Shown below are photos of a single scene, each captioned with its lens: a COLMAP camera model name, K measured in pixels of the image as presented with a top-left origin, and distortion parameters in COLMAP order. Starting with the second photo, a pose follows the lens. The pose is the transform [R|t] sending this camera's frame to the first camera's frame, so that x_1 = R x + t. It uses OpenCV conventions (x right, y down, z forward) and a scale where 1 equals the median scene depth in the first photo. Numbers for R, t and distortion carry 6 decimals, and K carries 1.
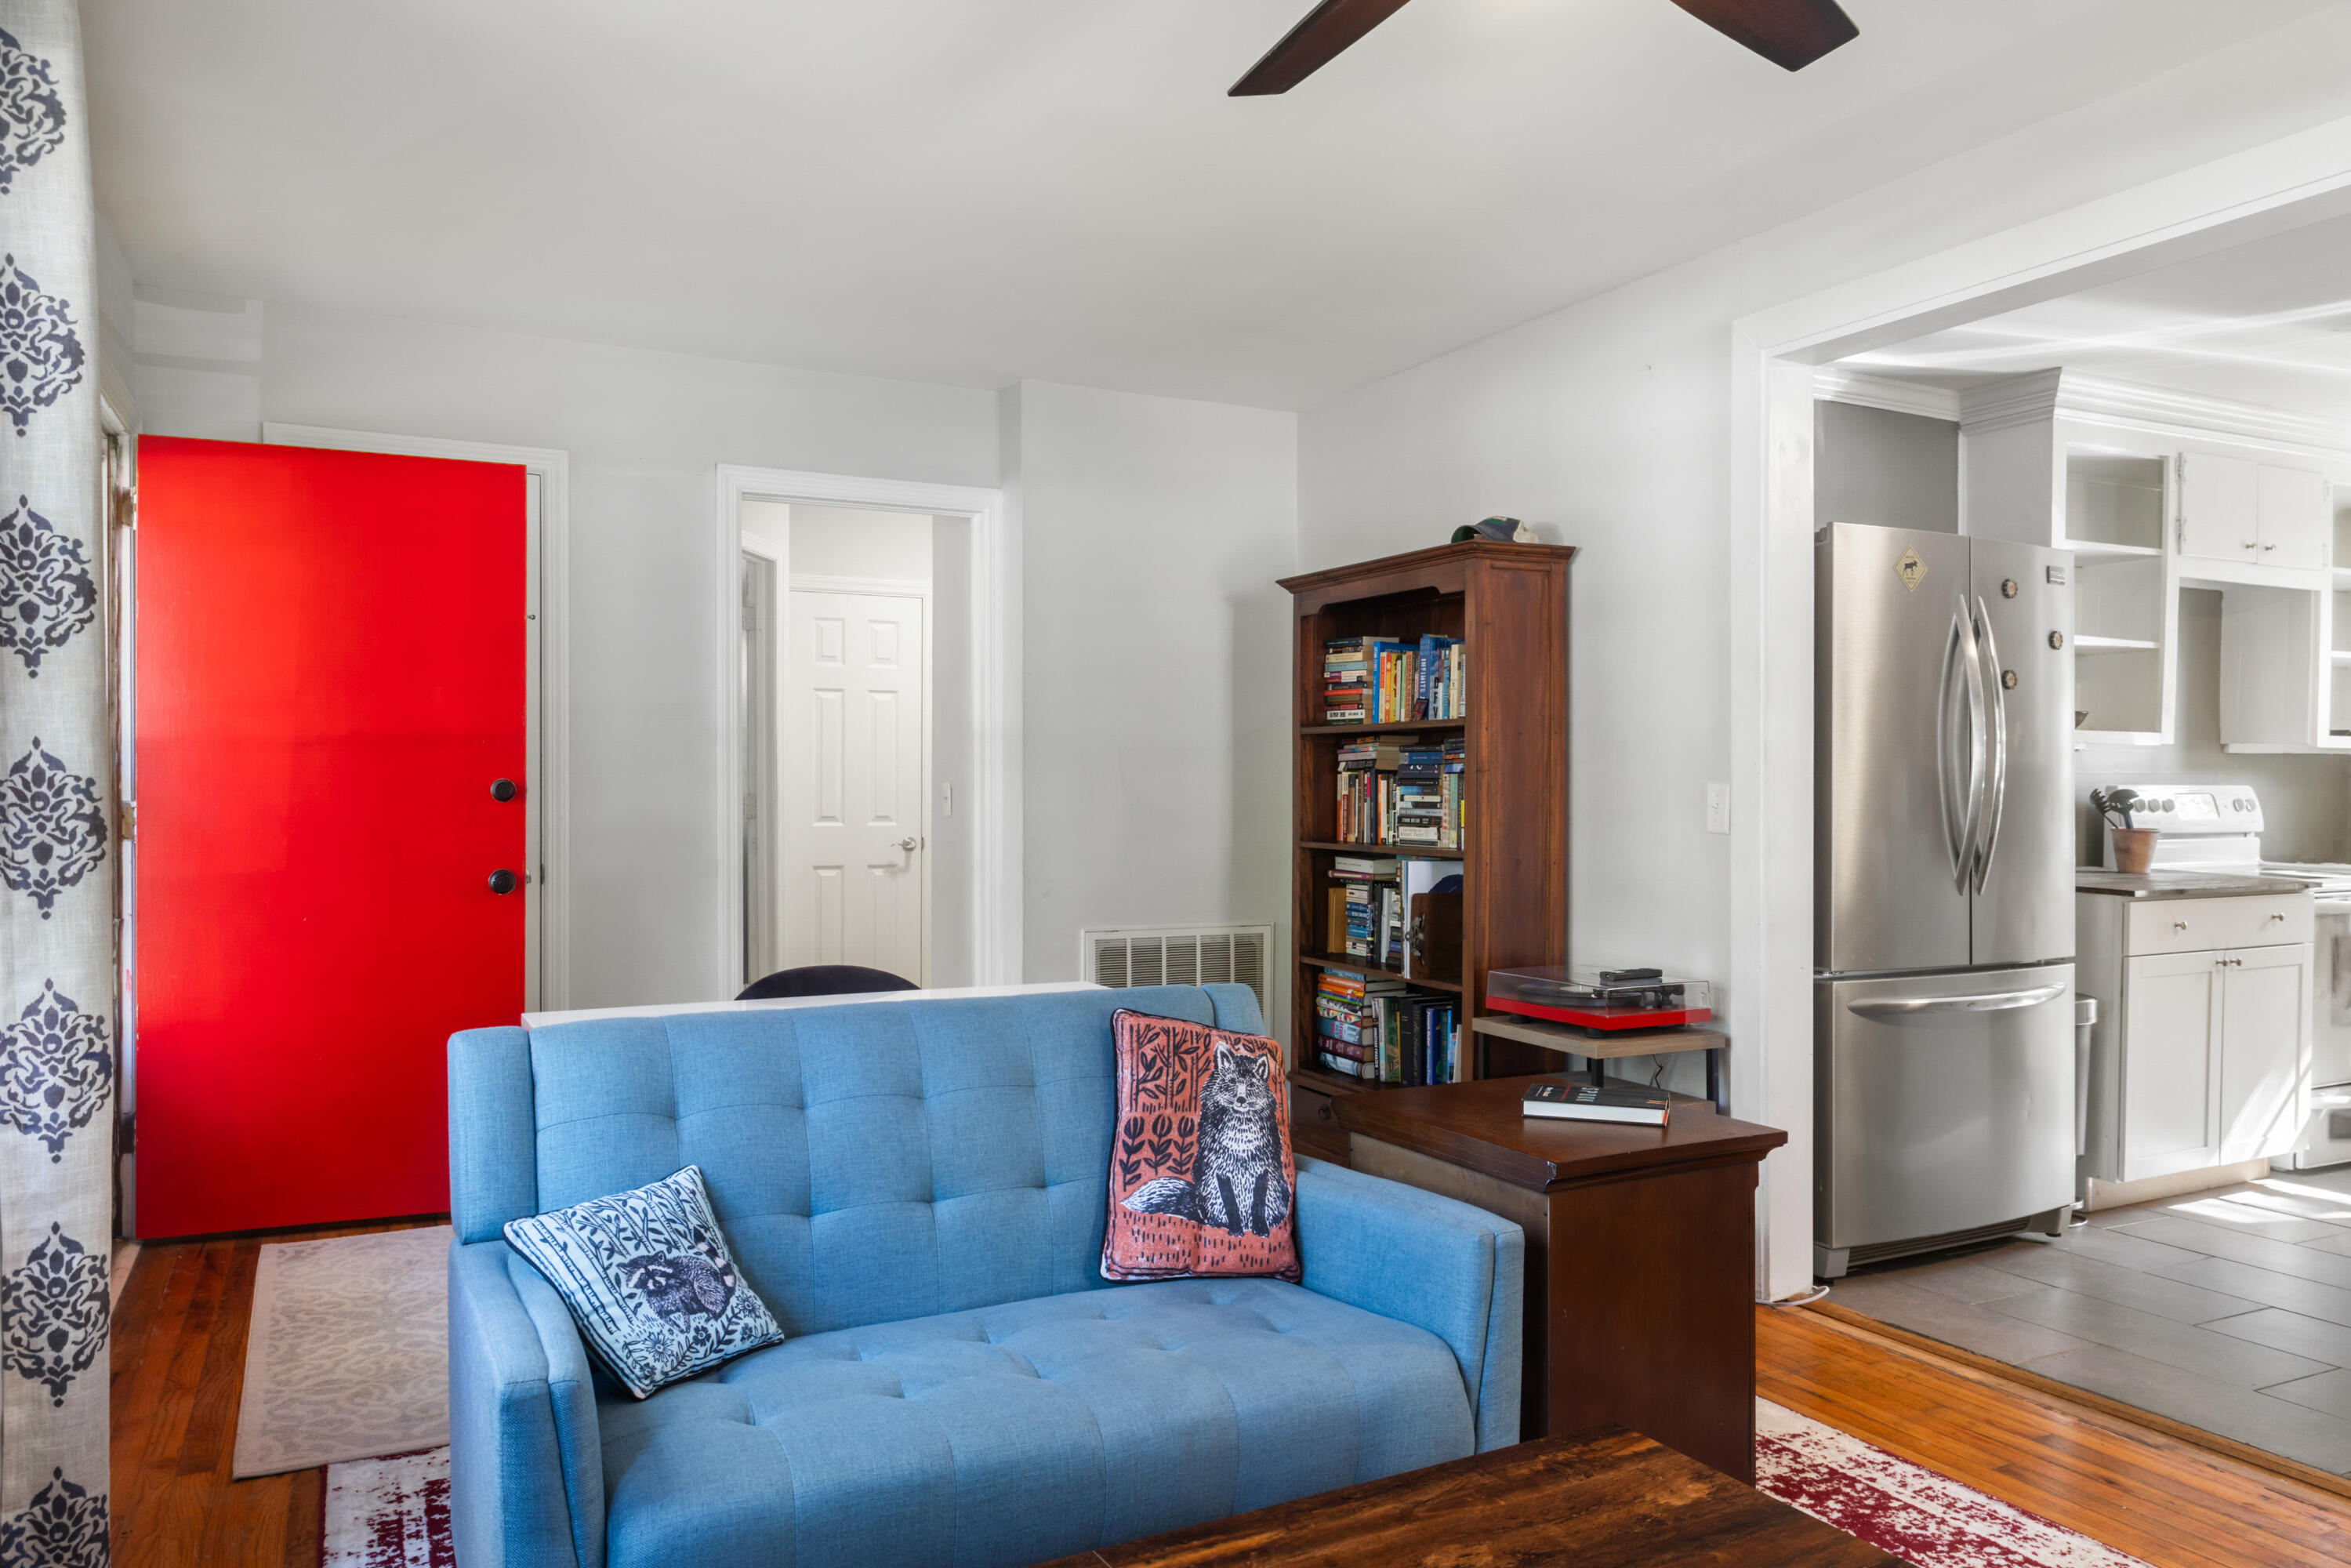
lens RADIAL K [[1613.5, 0, 1200.7], [0, 1613.5, 781.9], [0, 0, 1]] dist [0.019616, -0.012430]
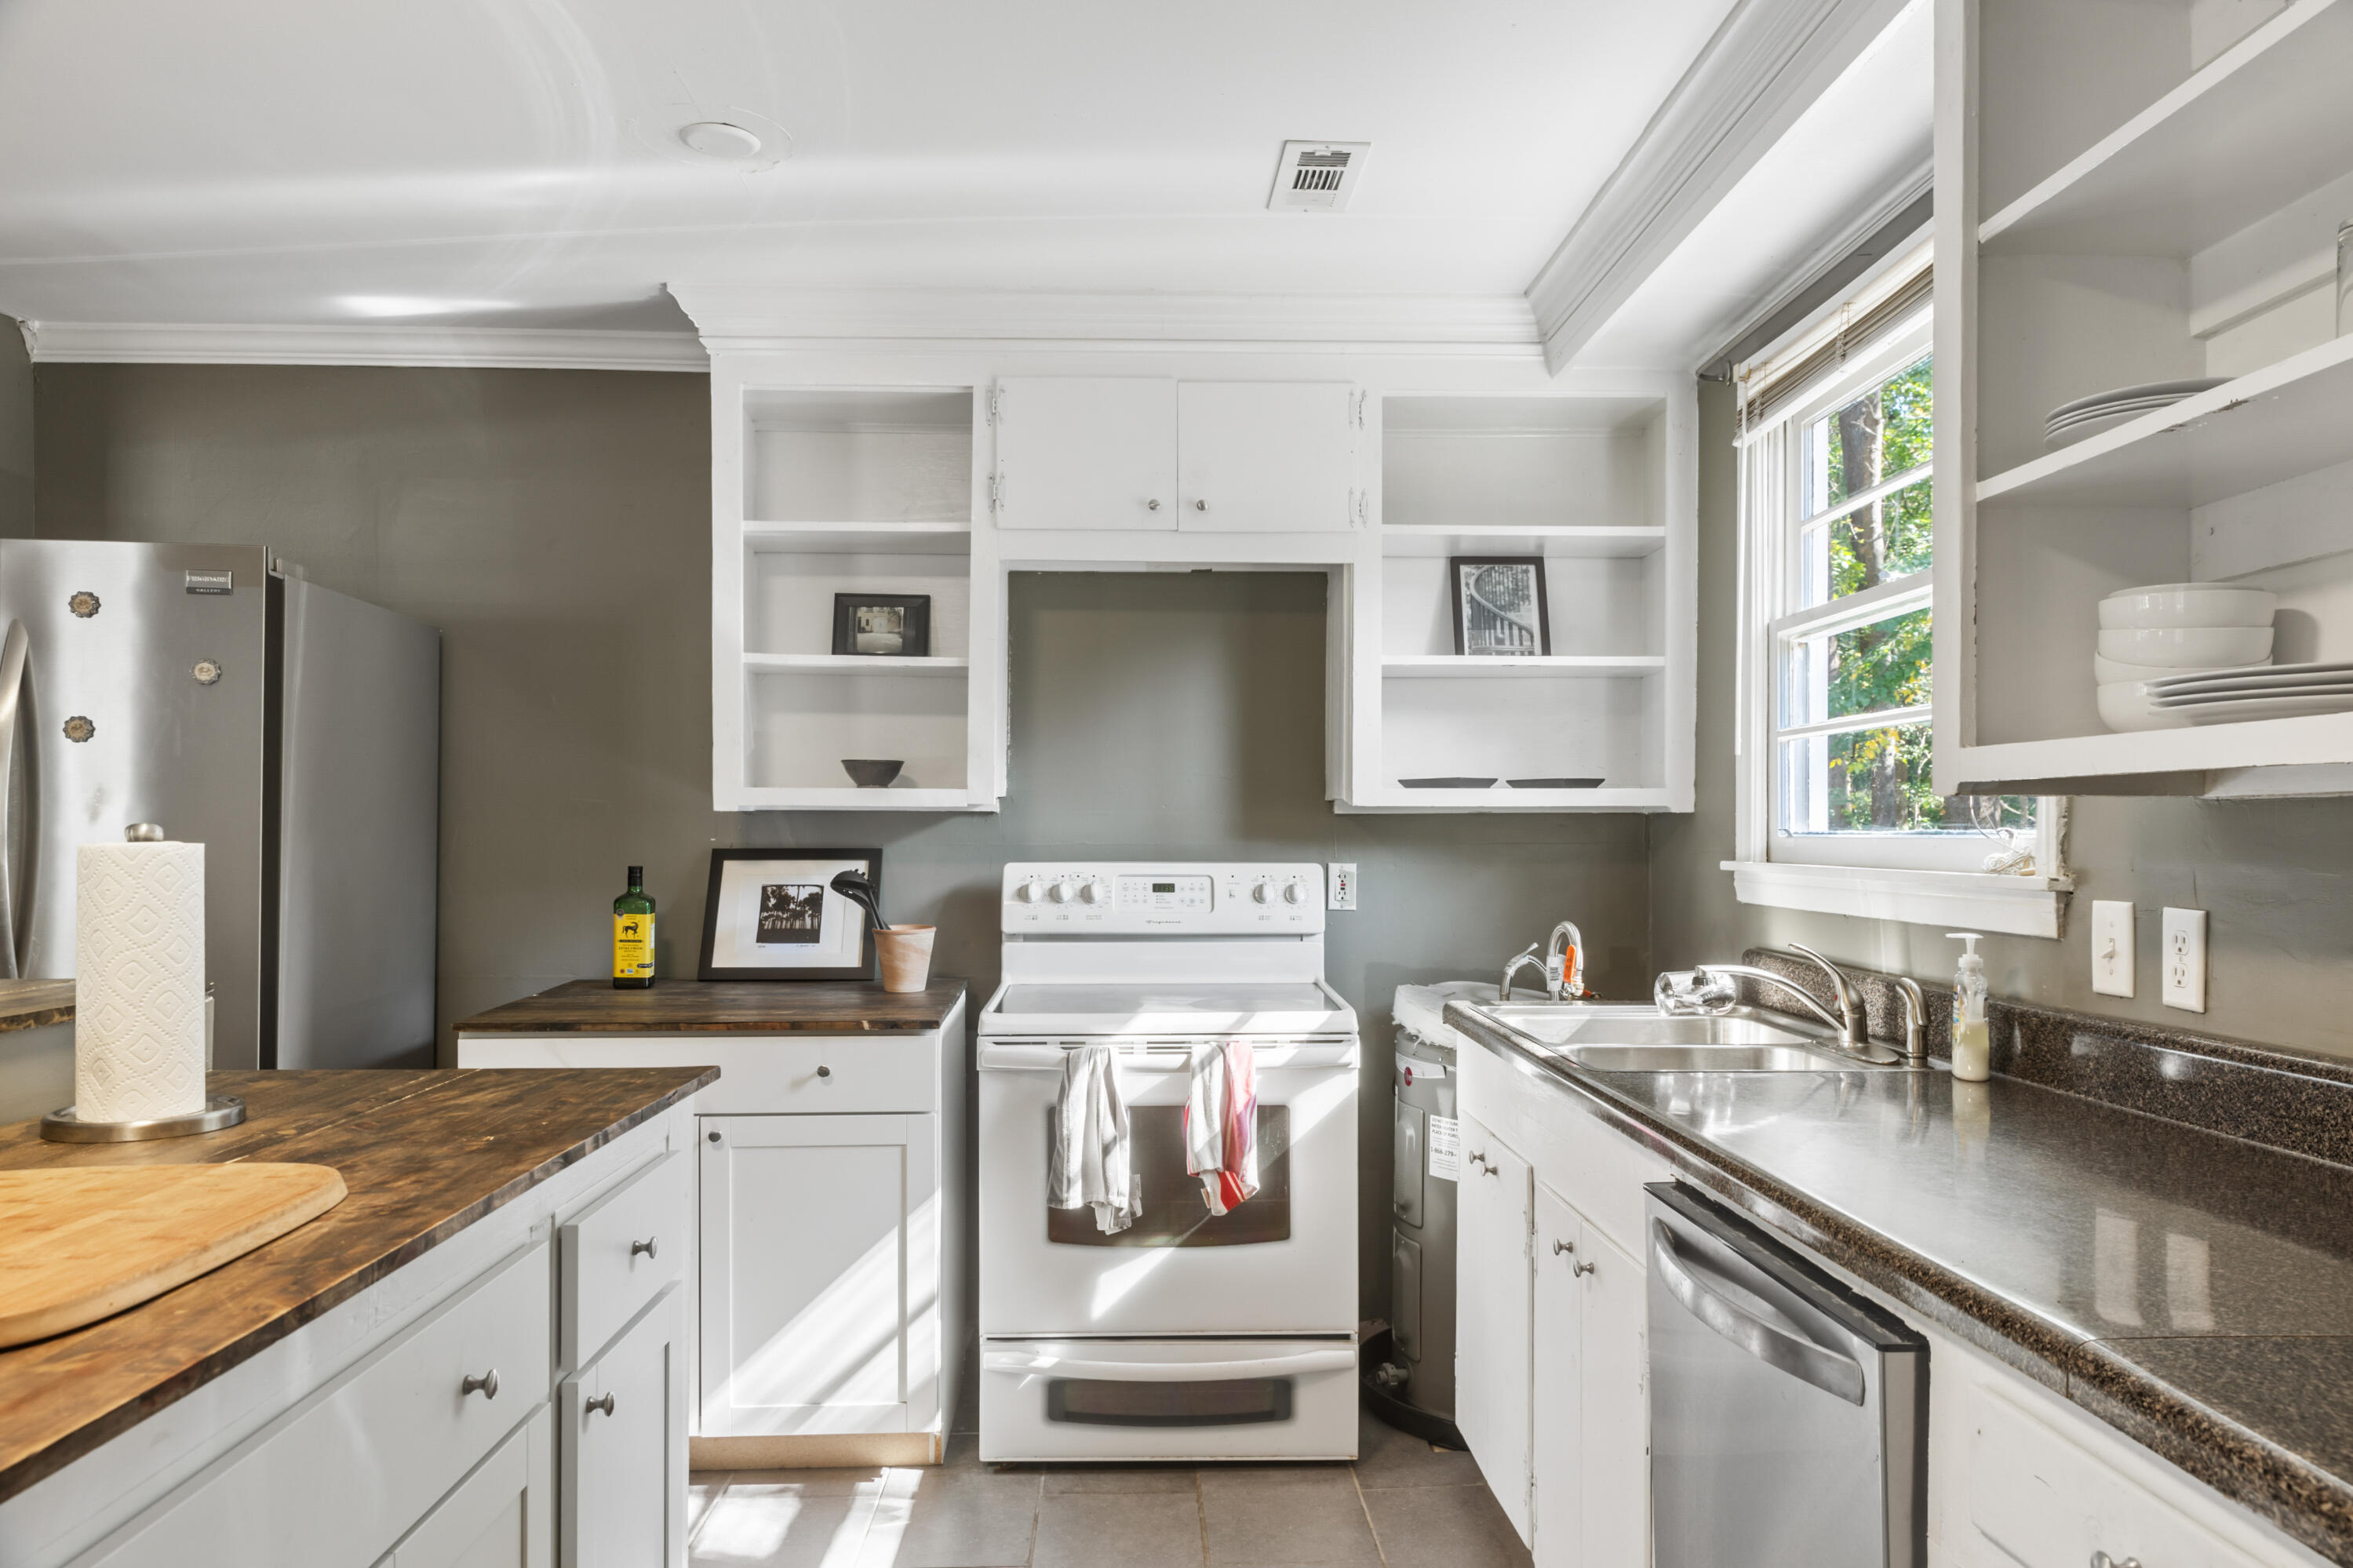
lens RADIAL K [[1614.5, 0, 1209.2], [0, 1614.5, 832.6], [0, 0, 1]] dist [0.019616, -0.012430]
pose [[0.905184, -0.002126, -0.425014, 0.995091], [0.002202, 0.999998, -0.000311, -0.011887], [0.425014, -0.000654, 0.905187, 0.431048]]
